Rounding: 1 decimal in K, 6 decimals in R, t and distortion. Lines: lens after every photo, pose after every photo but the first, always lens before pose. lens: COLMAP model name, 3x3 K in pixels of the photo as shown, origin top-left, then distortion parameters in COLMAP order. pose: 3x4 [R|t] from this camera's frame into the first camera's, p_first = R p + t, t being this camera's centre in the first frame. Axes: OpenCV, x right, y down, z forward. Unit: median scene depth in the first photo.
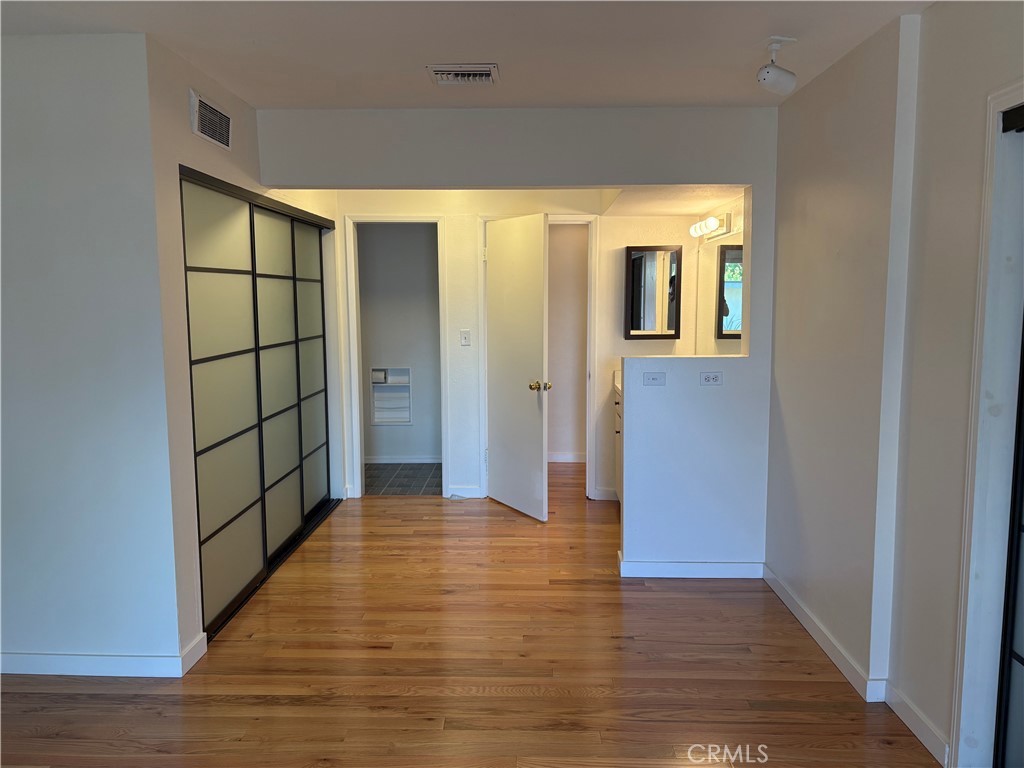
lens RADIAL K [[776.0, 0, 521.2], [0, 776.0, 384.1], [0, 0, 1]] dist [0.036658, -0.040036]
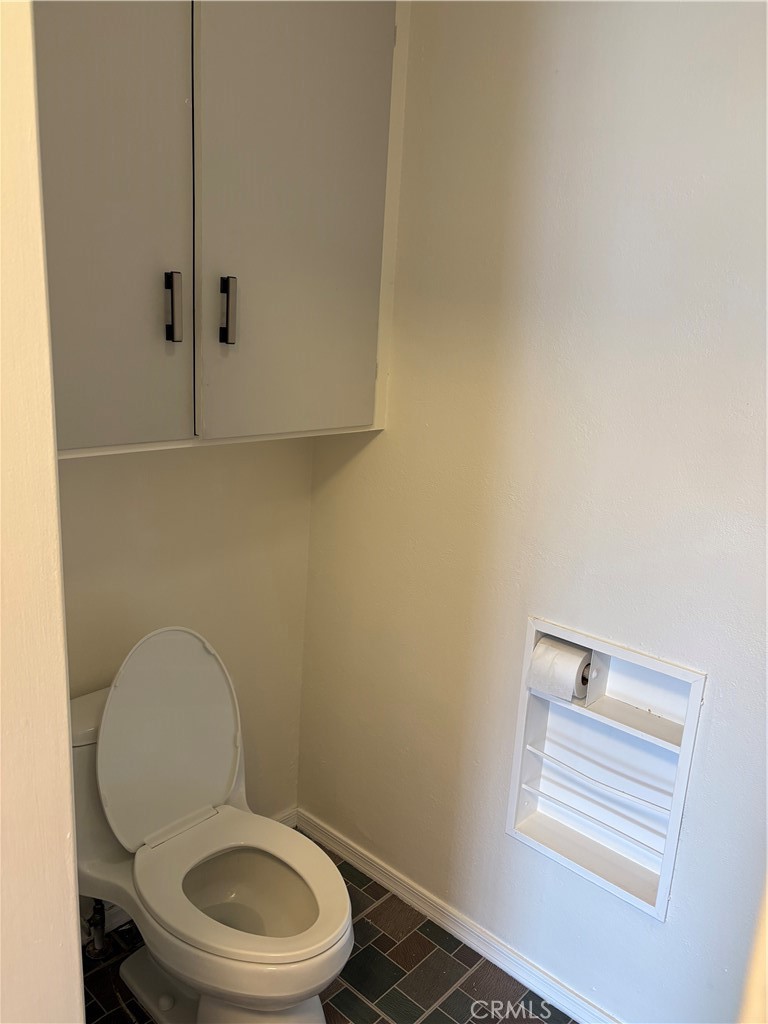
lens RADIAL K [[776.0, 0, 384.9], [0, 776.0, 512.4], [0, 0, 1]] dist [0.036658, -0.040036]
pose [[0.752042, 0.202435, -0.627258, -0.103007], [-0.137508, 0.978914, 0.151062, -0.107918], [0.644611, -0.027352, 0.764021, 0.979754]]
